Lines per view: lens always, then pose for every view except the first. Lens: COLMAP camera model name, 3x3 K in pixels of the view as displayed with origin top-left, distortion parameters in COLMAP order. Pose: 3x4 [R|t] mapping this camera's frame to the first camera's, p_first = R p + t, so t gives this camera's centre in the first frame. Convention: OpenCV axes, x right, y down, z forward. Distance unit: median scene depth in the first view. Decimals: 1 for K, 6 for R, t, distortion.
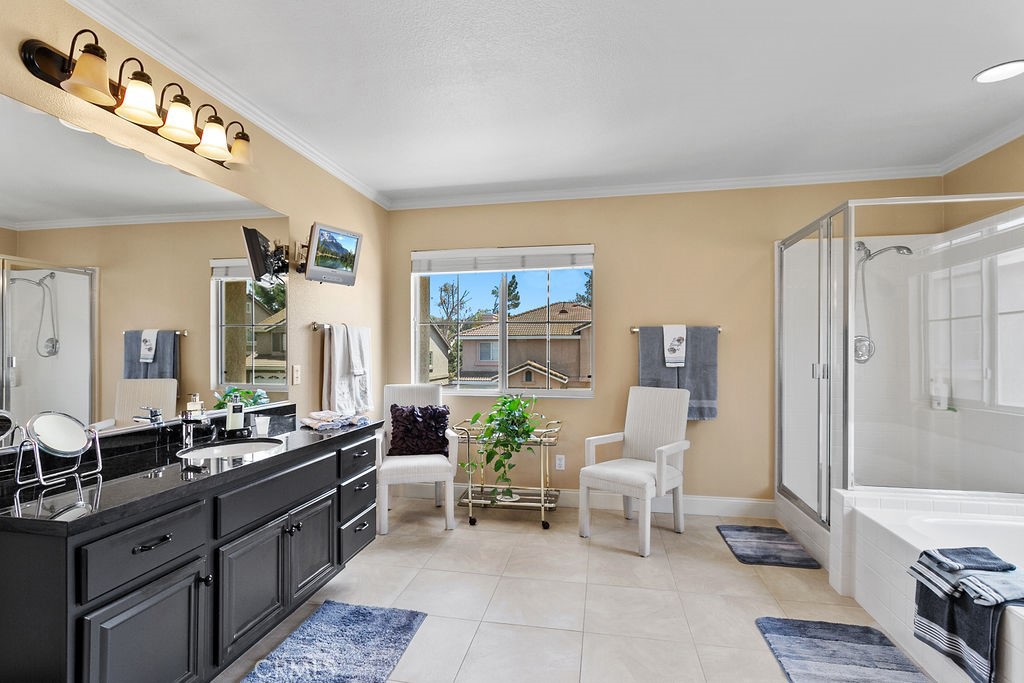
lens RADIAL K [[505.2, 0, 496.1], [0, 505.2, 341.4], [0, 0, 1]] dist [-0.002687, -0.000187]
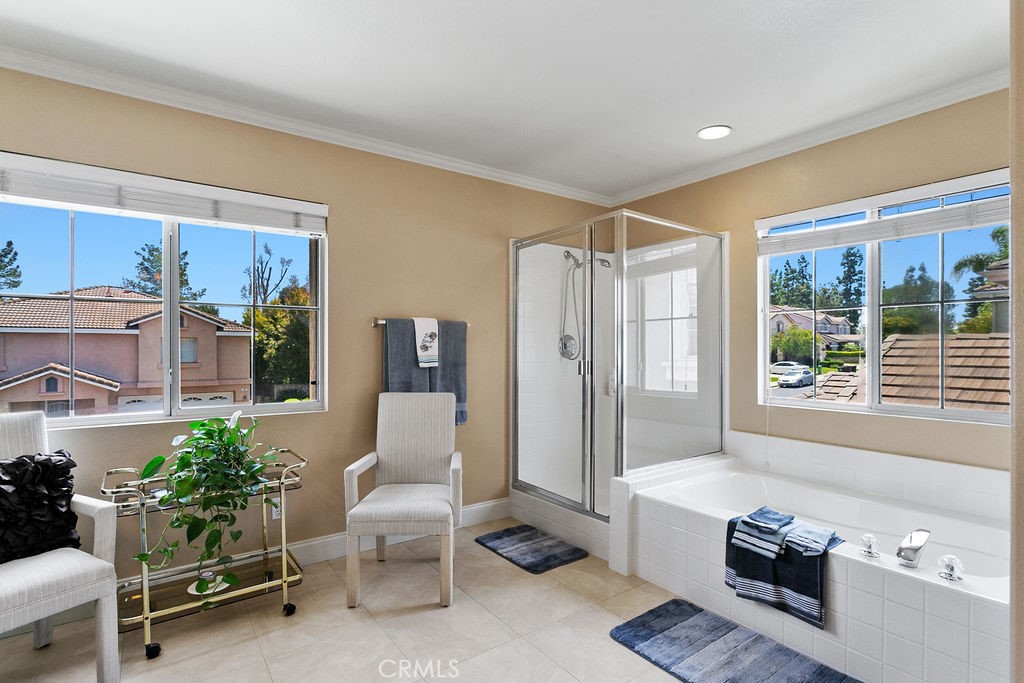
lens RADIAL K [[503.9, 0, 511.7], [0, 503.9, 346.2], [0, 0, 1]] dist [-0.012070, 0.000244]
pose [[0.668235, 0.004103, 0.743939, -0.193322], [-0.013308, 0.999891, 0.006439, 0.007909], [-0.743831, -0.014204, 0.668216, 0.334767]]
